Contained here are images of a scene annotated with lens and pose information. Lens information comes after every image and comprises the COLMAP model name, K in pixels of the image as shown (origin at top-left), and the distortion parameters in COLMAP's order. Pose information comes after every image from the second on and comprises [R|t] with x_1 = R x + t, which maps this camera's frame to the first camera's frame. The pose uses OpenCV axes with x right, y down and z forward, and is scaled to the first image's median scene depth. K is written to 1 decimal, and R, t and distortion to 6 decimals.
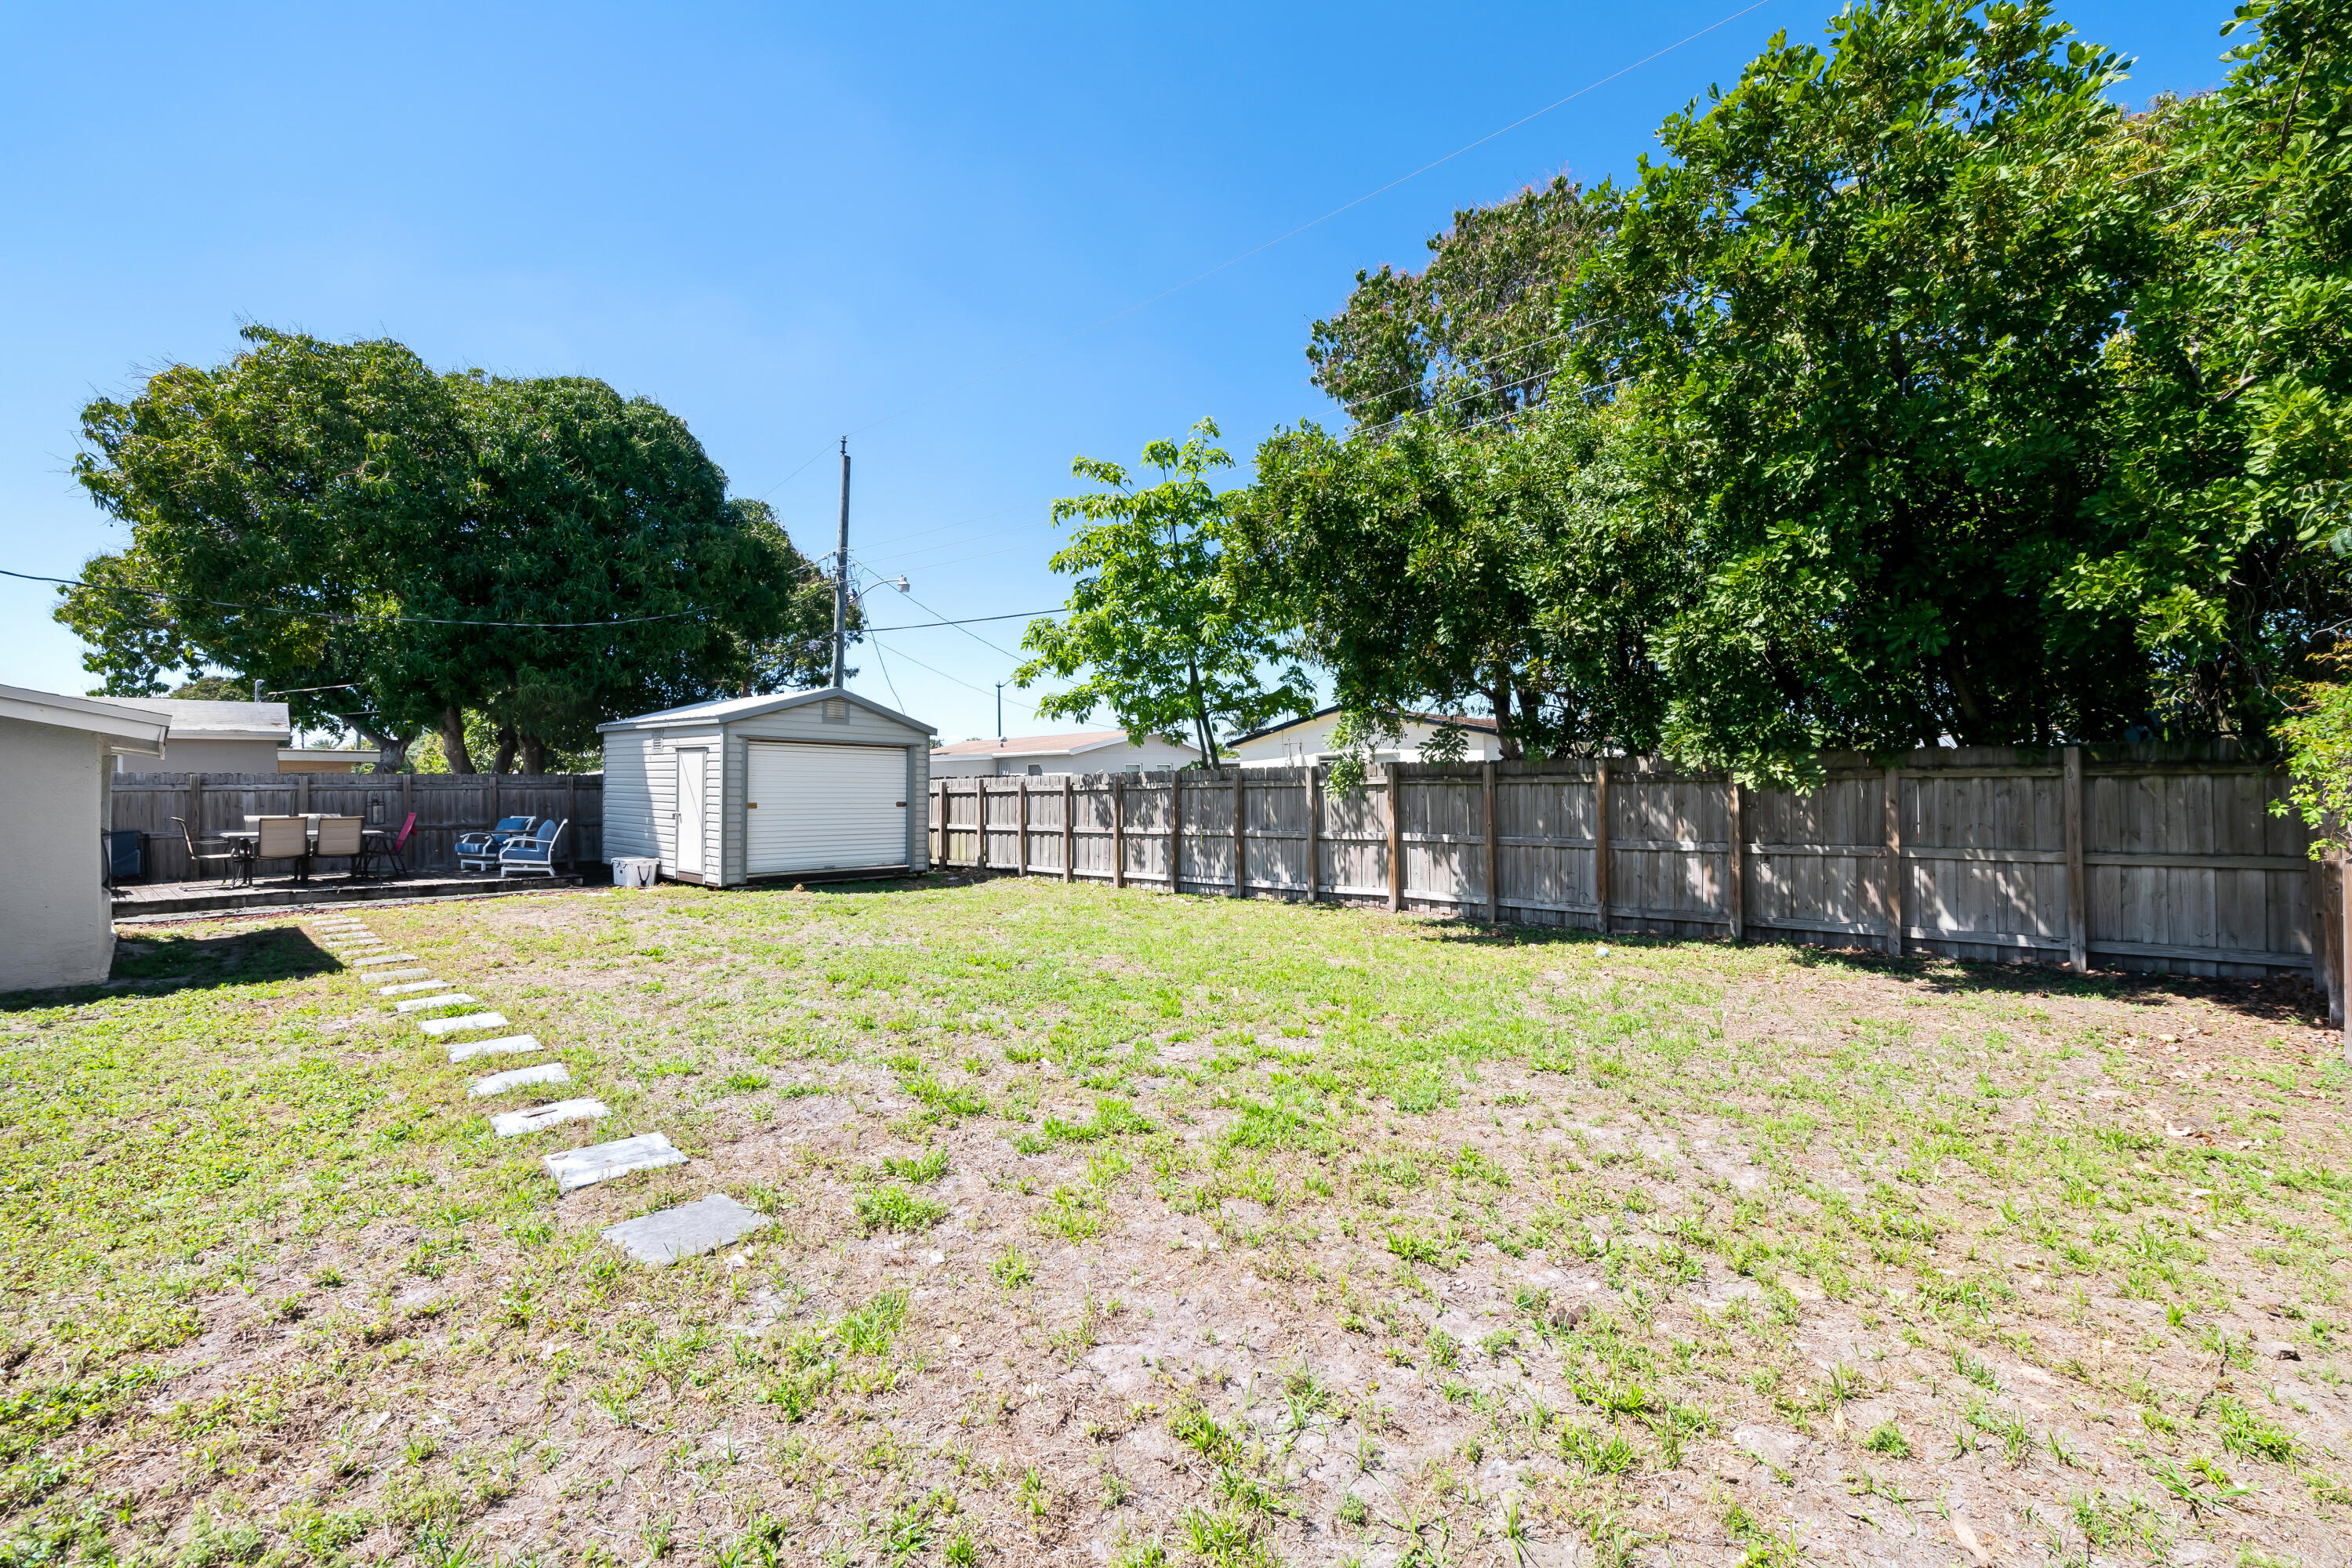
lens RADIAL K [[934.1, 0, 1176.0], [0, 934.1, 784.0], [0, 0, 1]] dist [-0.000948, -0.000078]
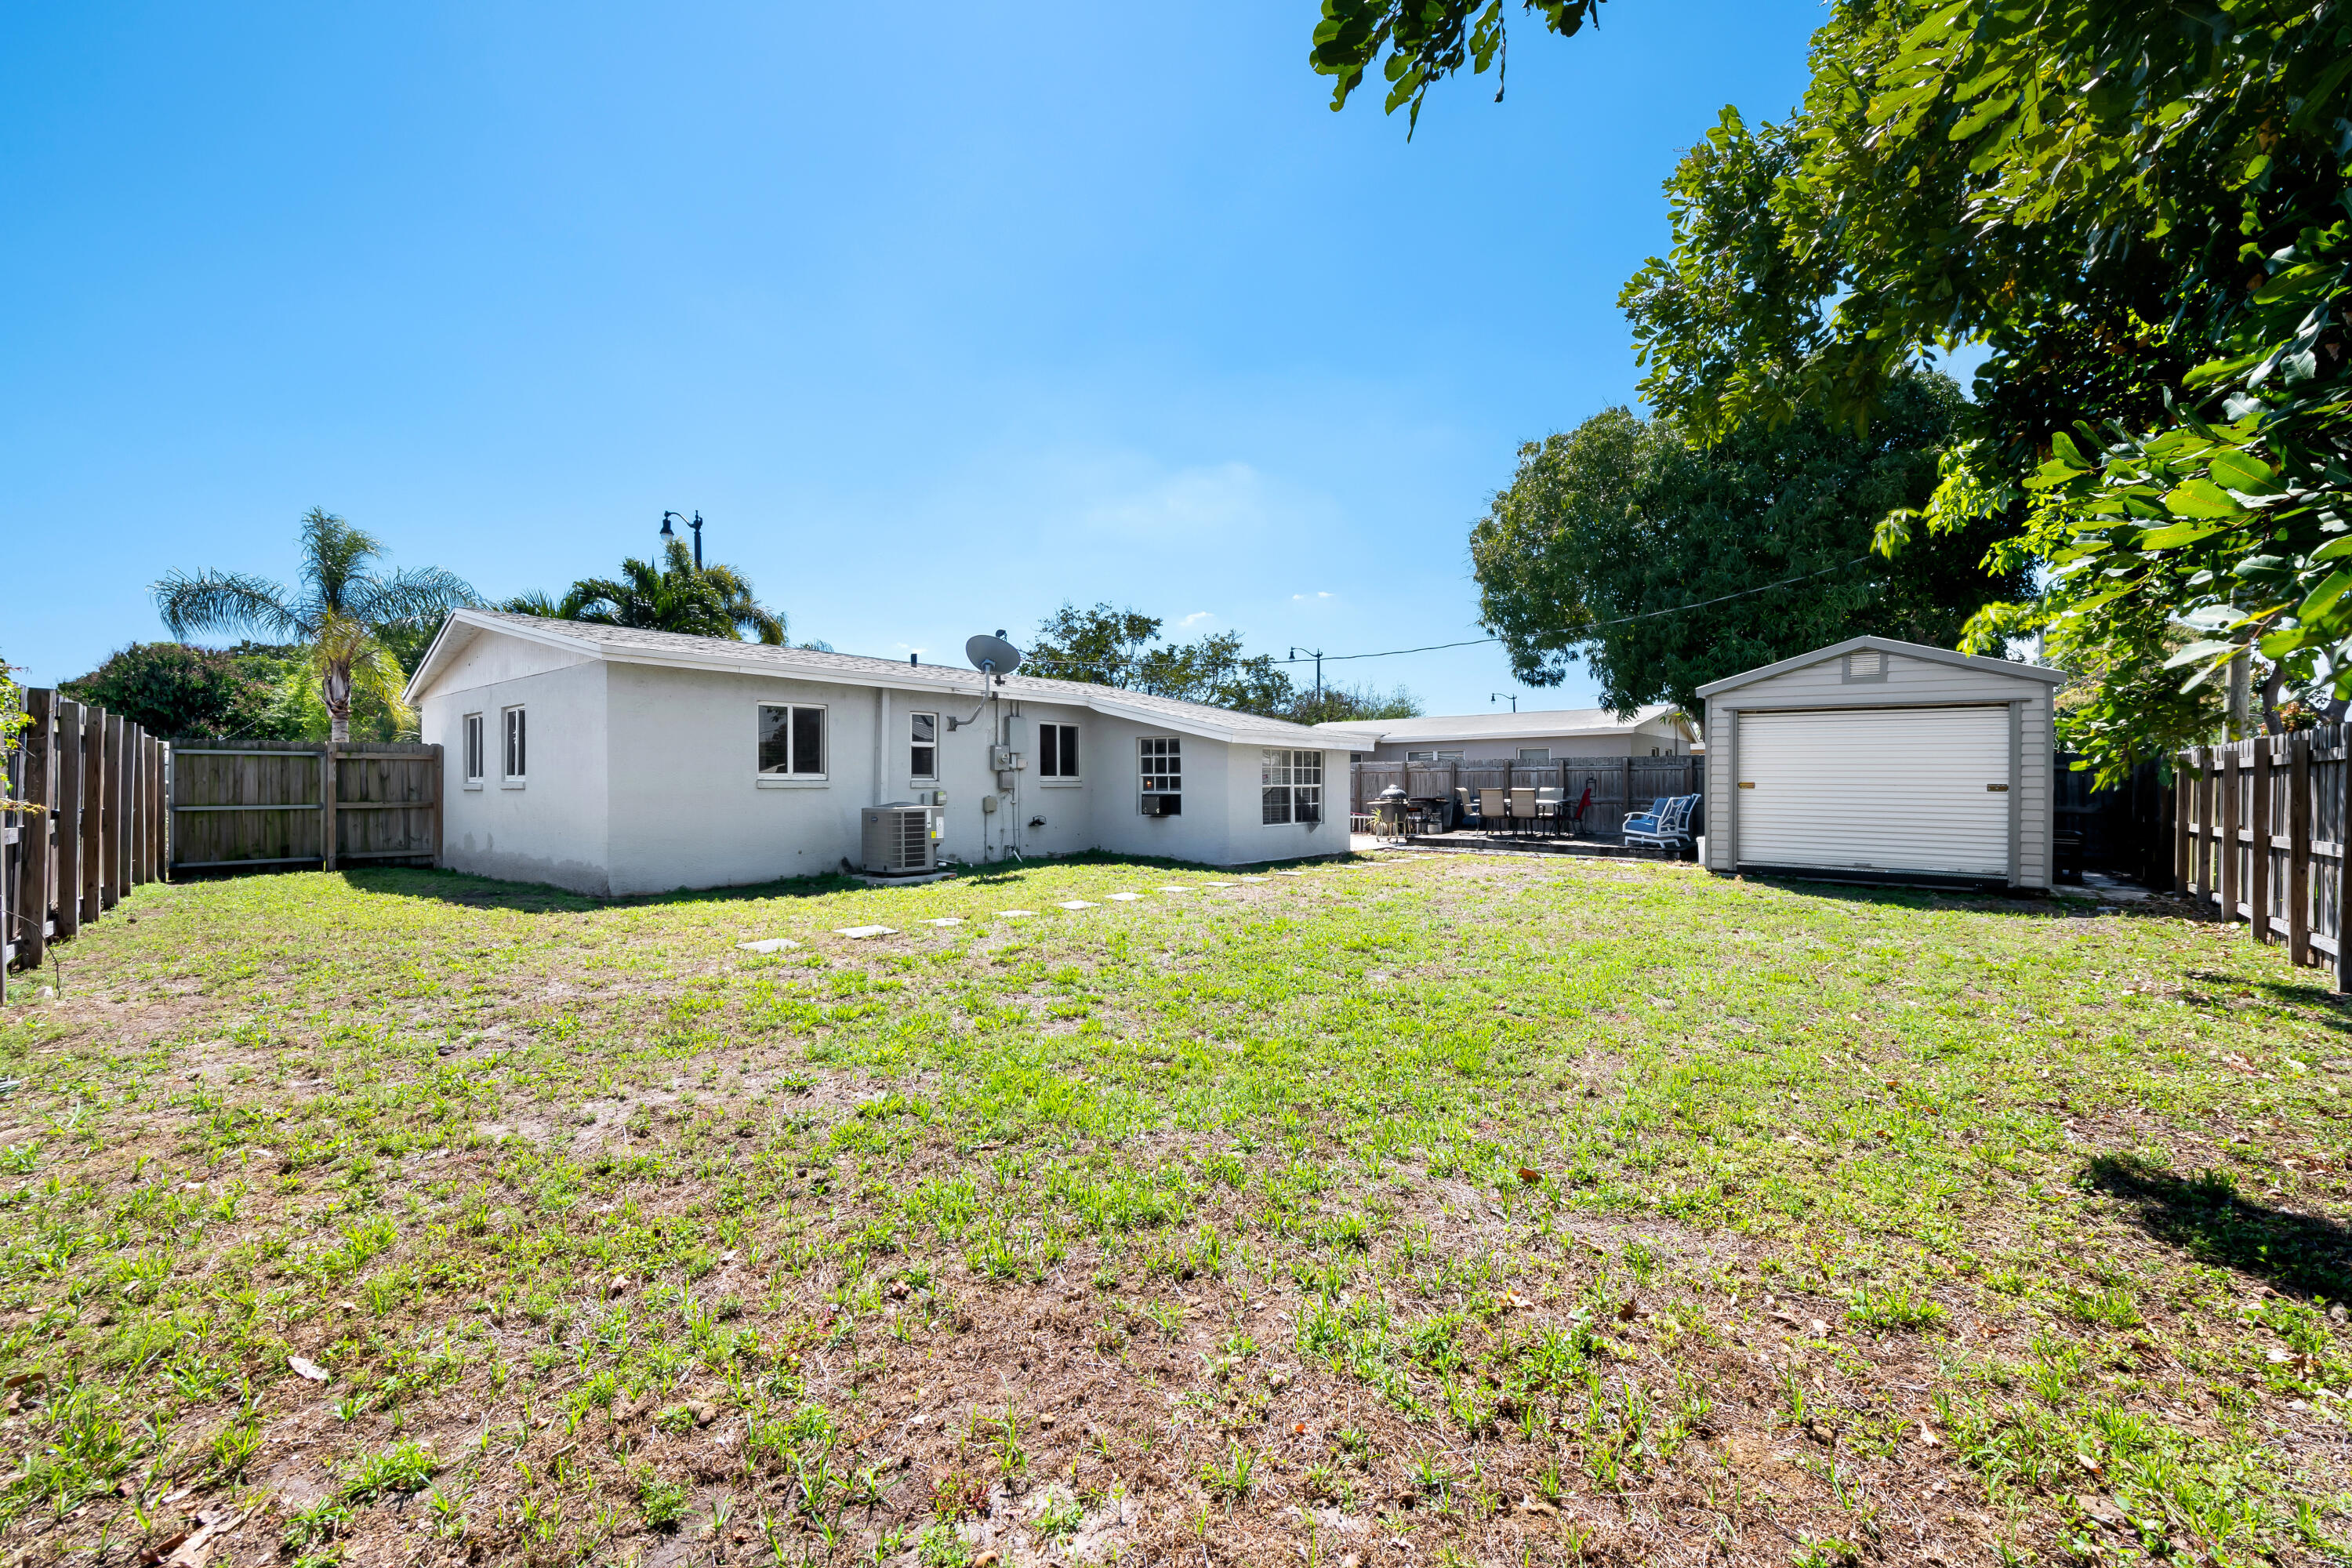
lens RADIAL K [[934.1, 0, 1176.0], [0, 934.1, 784.0], [0, 0, 1]] dist [-0.000948, -0.000078]
pose [[-0.057863, 0.010999, -0.998264, 0.487819], [0.016374, 0.999815, 0.010067, 0.002429], [0.998190, -0.015763, -0.058033, 0.500963]]
